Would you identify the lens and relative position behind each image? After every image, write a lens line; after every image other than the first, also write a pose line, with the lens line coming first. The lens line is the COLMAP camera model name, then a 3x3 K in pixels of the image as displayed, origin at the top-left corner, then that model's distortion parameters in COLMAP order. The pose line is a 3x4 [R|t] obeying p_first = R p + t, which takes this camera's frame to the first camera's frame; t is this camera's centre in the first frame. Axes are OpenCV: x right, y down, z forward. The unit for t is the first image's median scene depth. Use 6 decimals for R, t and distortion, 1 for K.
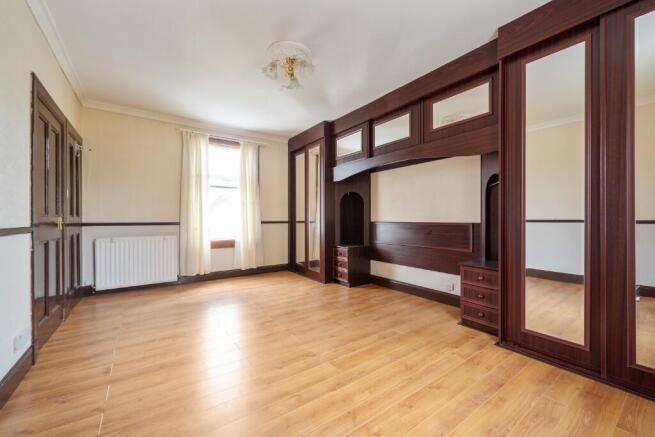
lens RADIAL K [[260.1, 0, 327.5], [0, 260.1, 218.5], [0, 0, 1]] dist [0.000492, -0.000015]
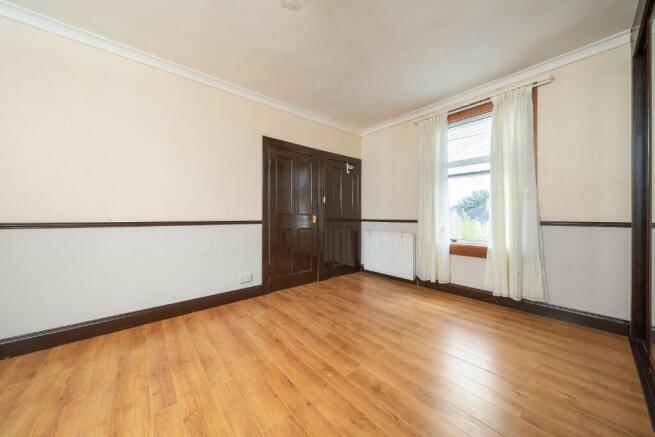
lens RADIAL K [[221.4, 0, 327.5], [0, 221.4, 218.5], [0, 0, 1]] dist [-0.017651, -0.000020]
pose [[0.091748, 0.008464, -0.995746, 0.205773], [0.000092, 0.999964, 0.008509, 0.000587], [0.995782, -0.000873, 0.091744, 0.596227]]
